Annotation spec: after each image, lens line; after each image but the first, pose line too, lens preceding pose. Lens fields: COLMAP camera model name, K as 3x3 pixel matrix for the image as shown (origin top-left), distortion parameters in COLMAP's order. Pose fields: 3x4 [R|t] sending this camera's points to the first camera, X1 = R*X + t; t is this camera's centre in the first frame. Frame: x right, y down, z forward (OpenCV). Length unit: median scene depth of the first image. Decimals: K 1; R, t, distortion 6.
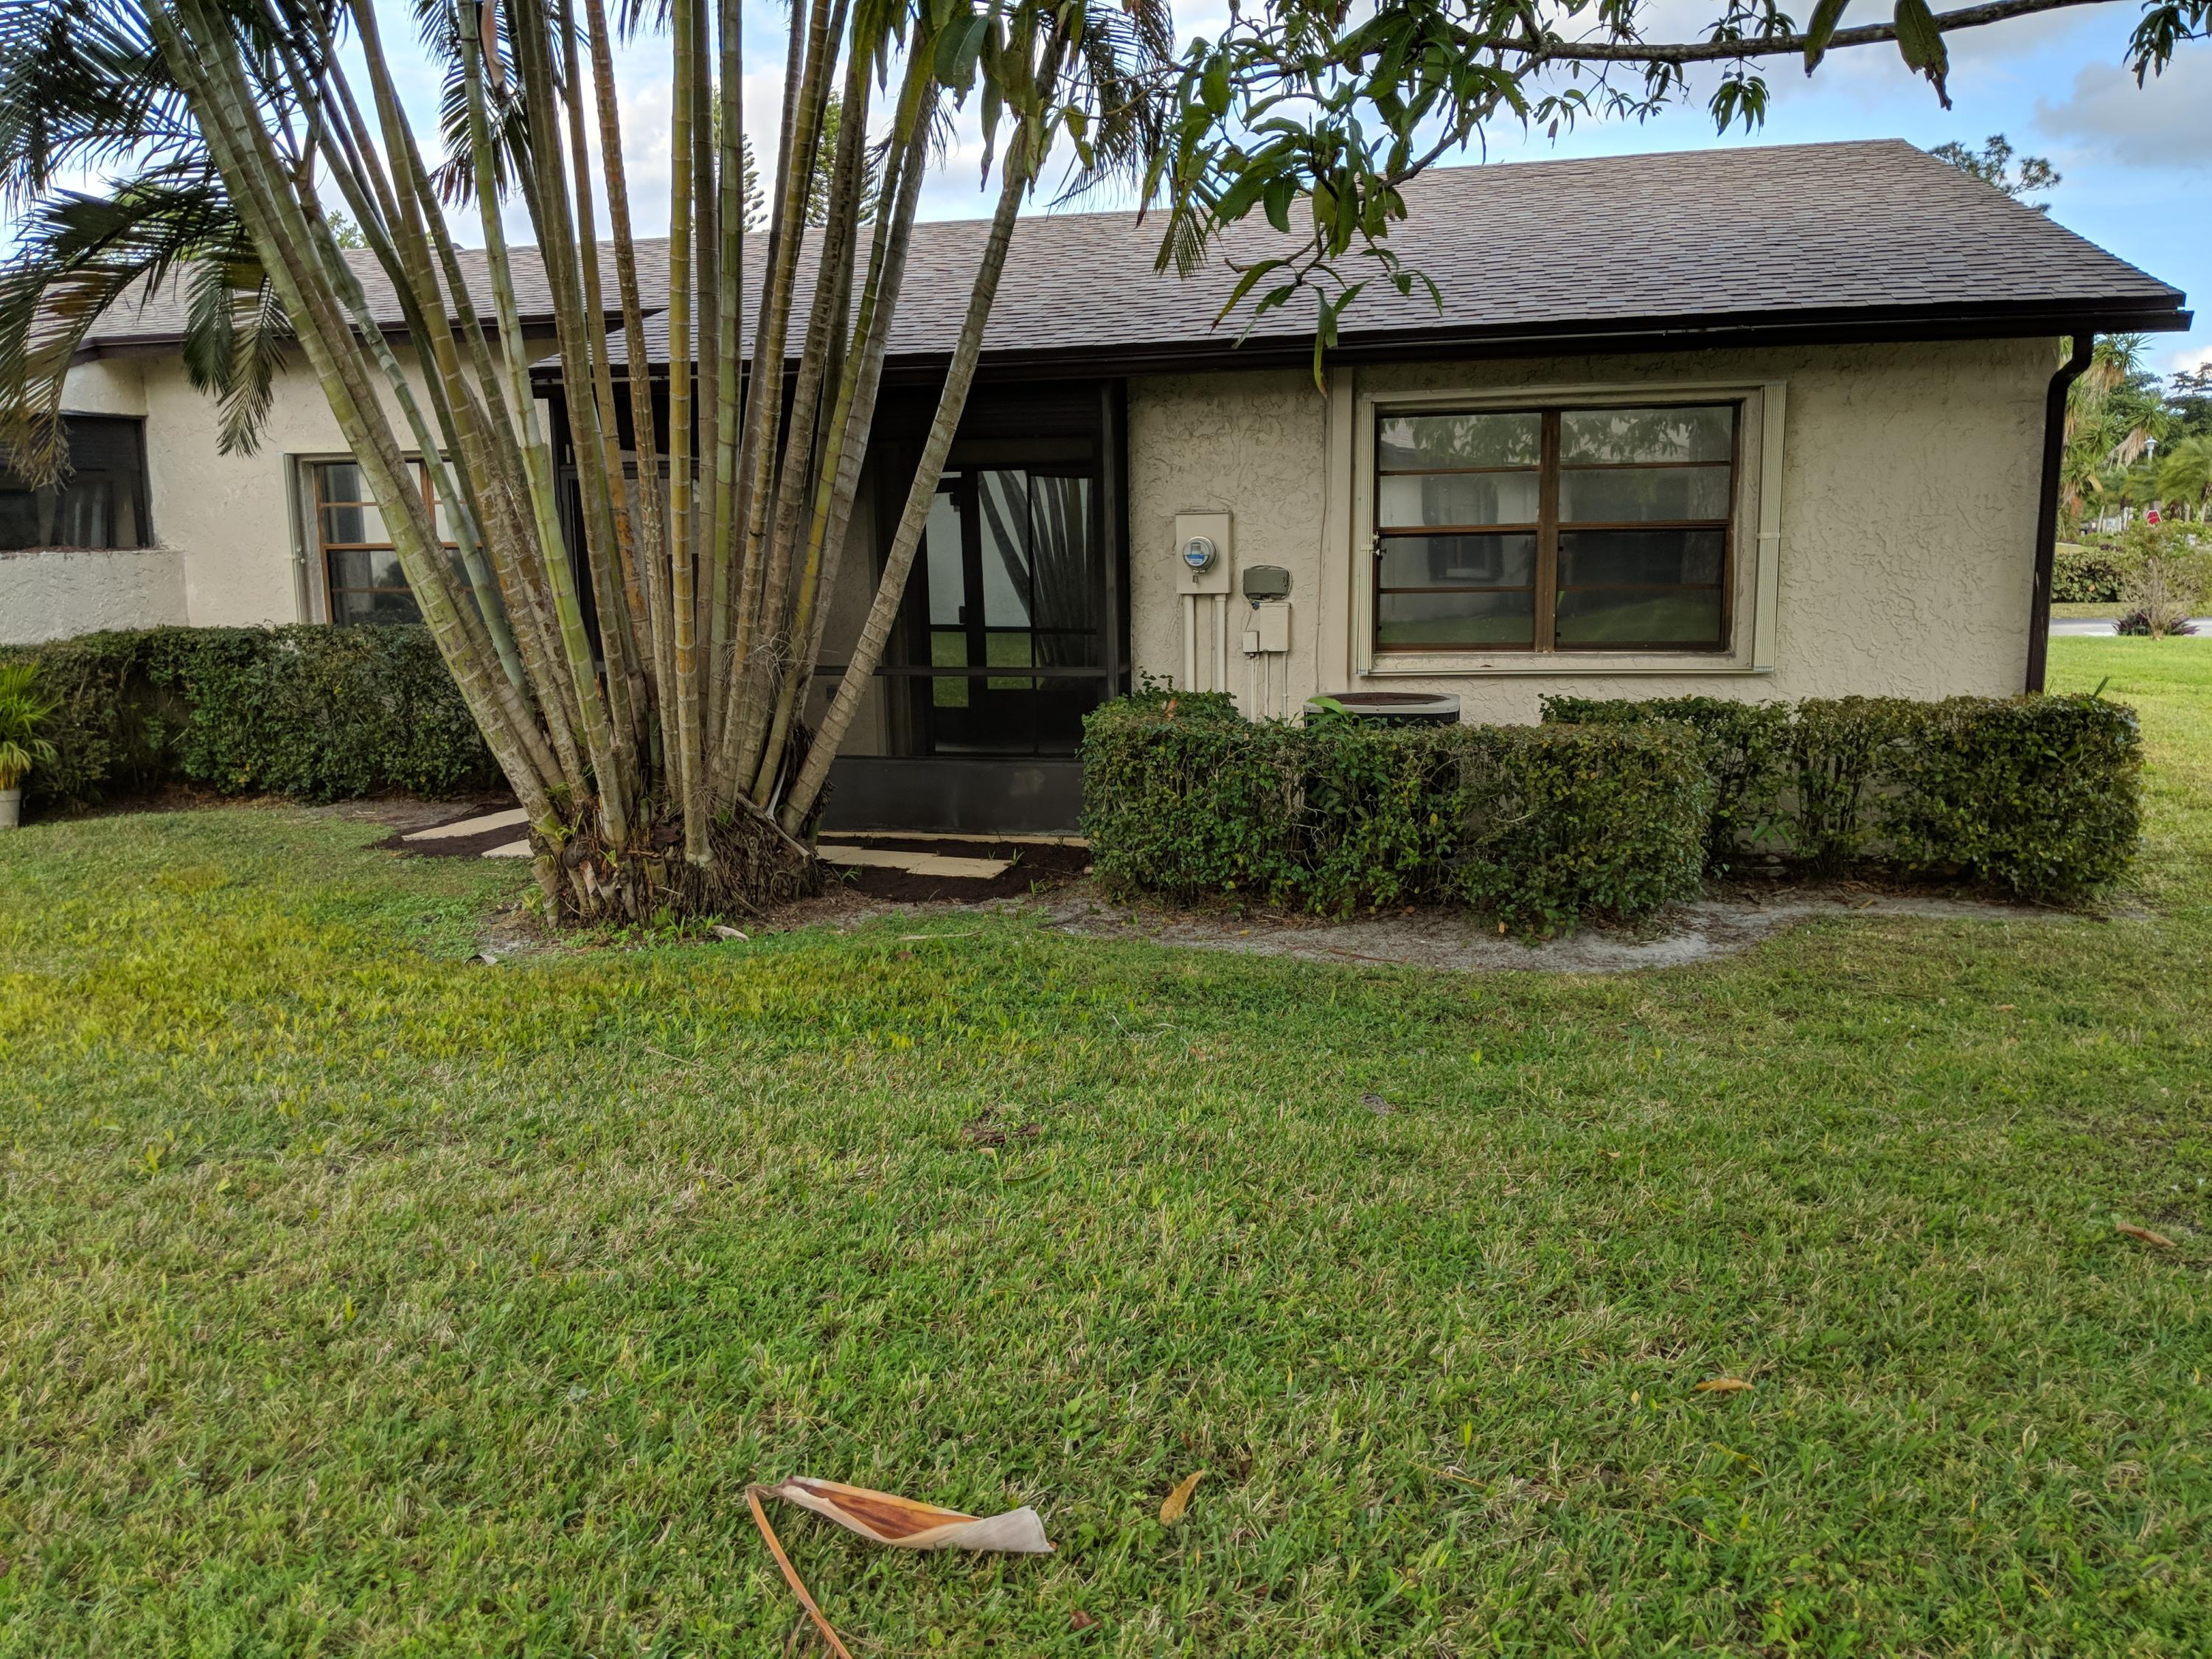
lens RADIAL K [[1773.1, 0, 1106.0], [0, 1773.1, 829.5], [0, 0, 1]] dist [0.037349, -0.082598]
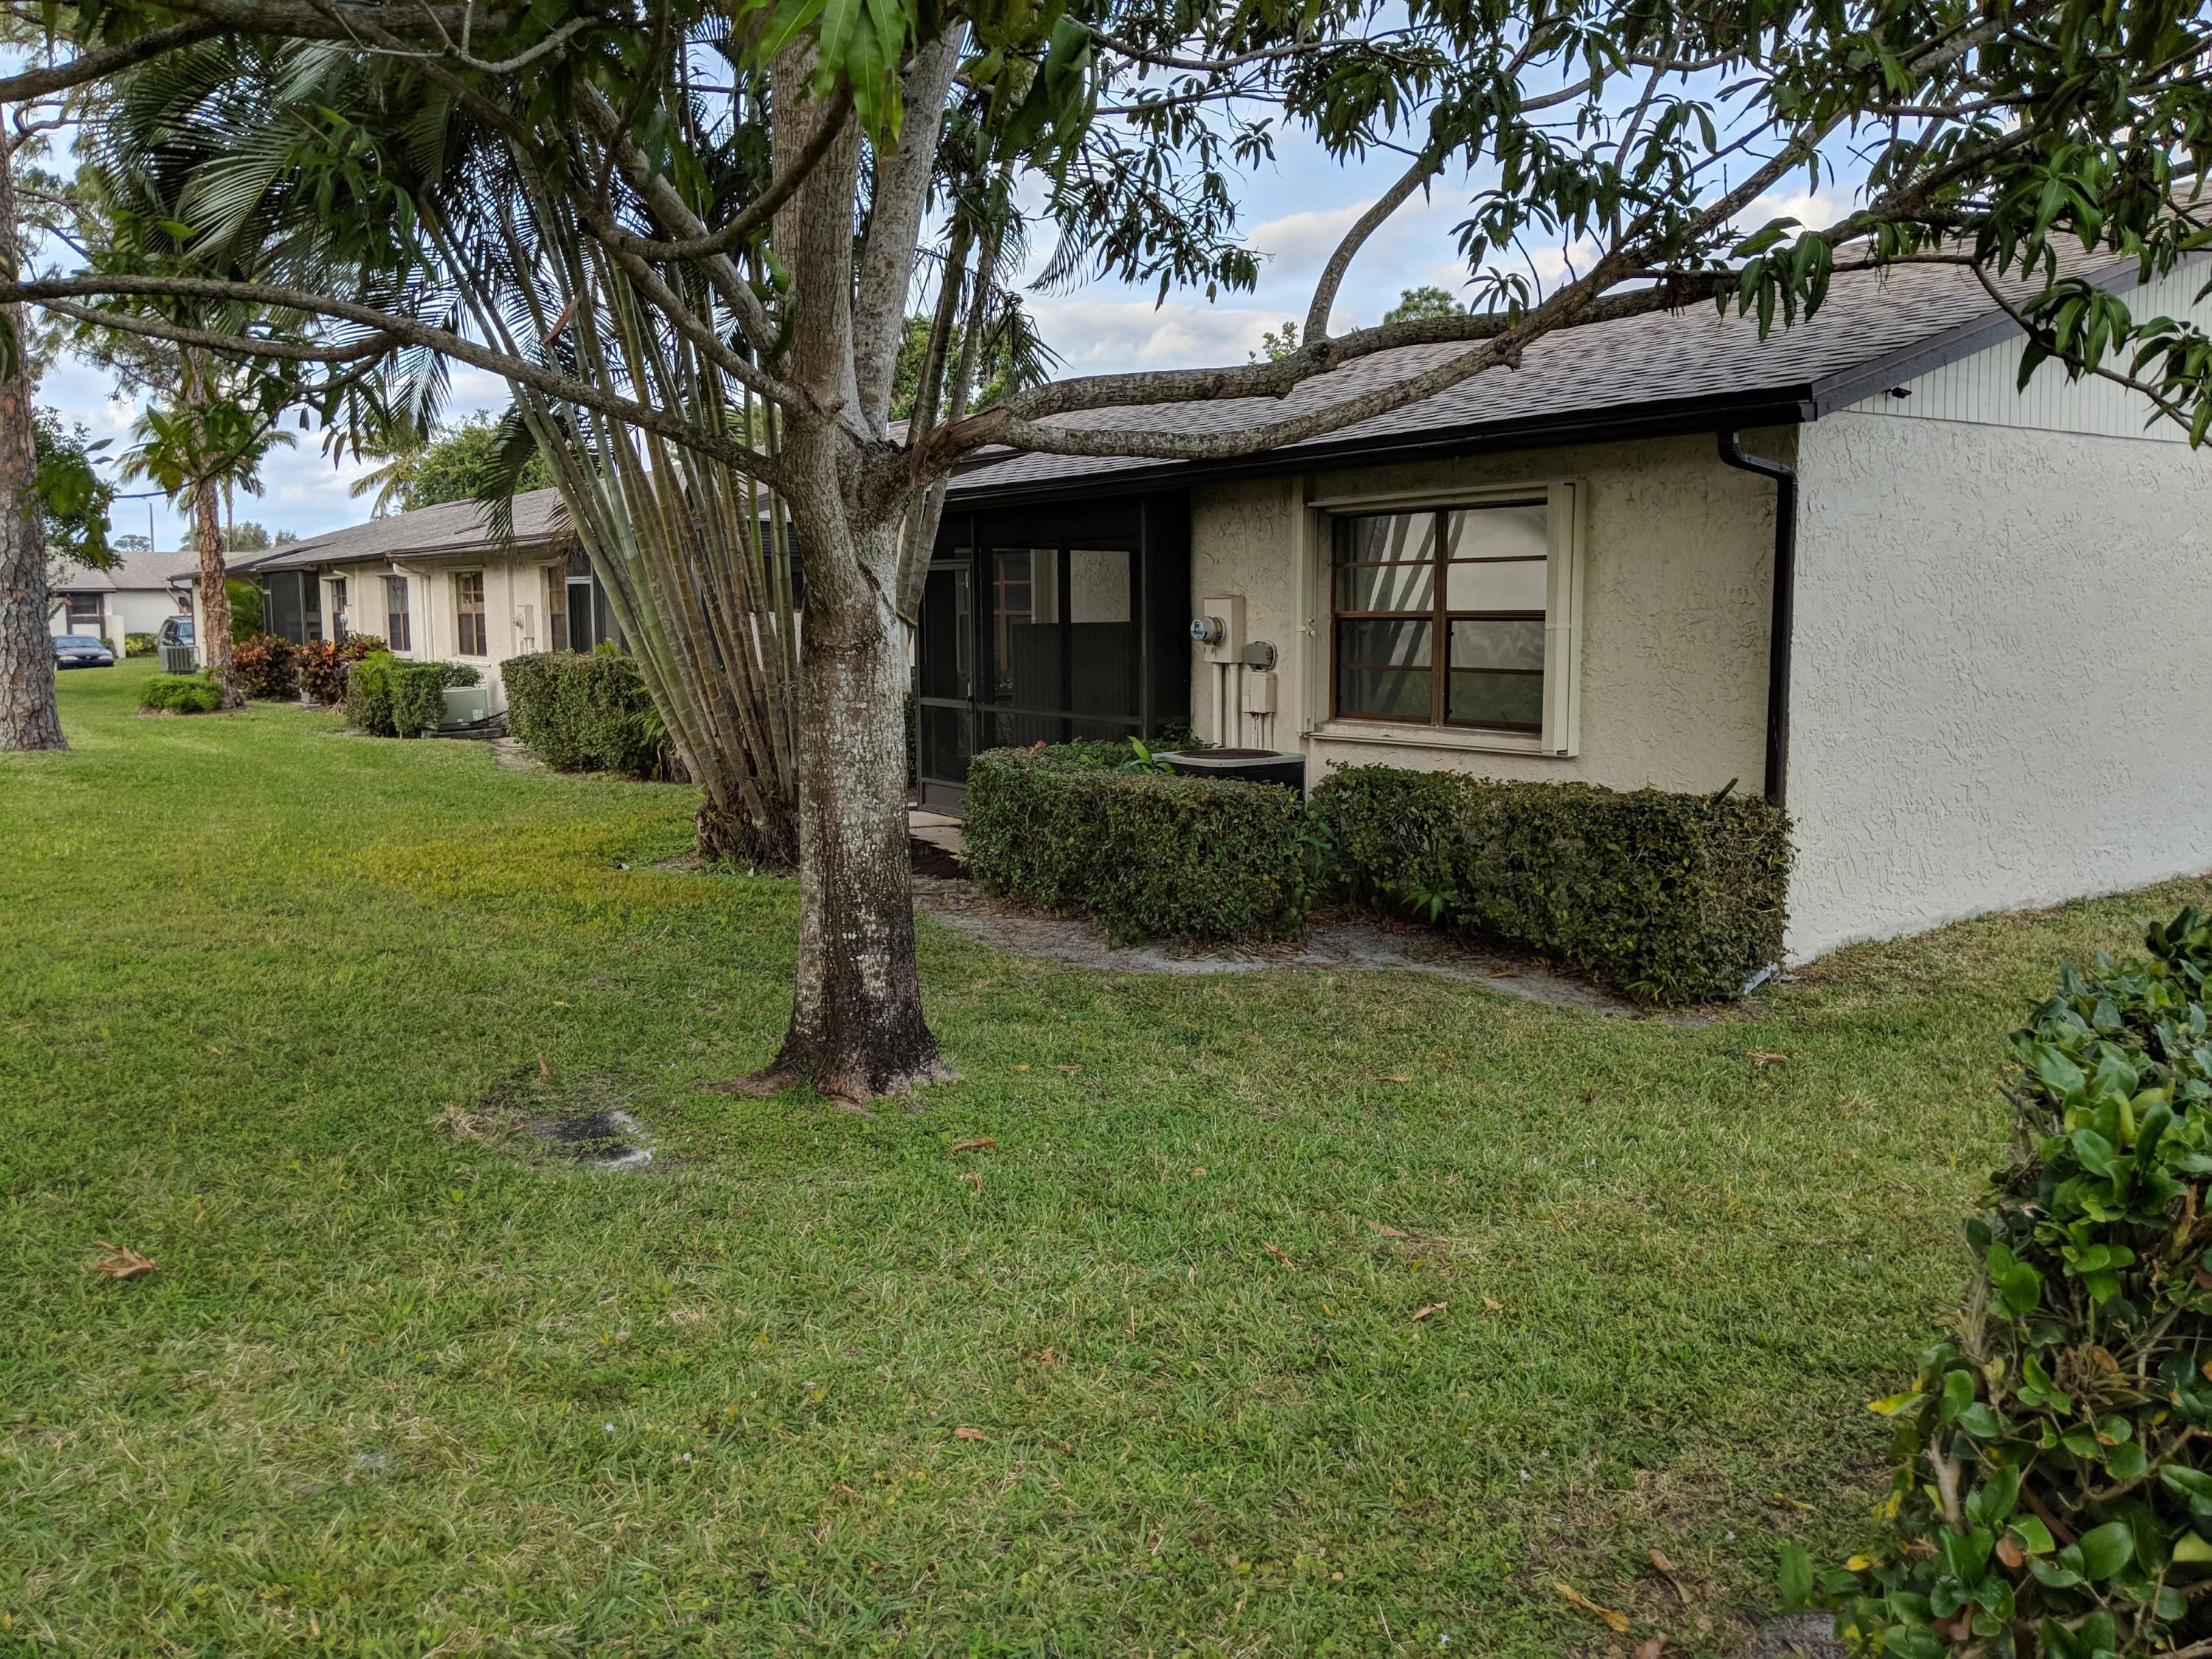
lens RADIAL K [[1745.5, 0, 1118.8], [0, 1745.5, 777.3], [0, 0, 1]] dist [0.079541, -0.231113]
pose [[0.738393, 0.075949, -0.670080, 0.867287], [-0.104509, 0.994521, -0.002441, -0.047362], [0.666223, 0.071832, 0.742285, 0.071859]]
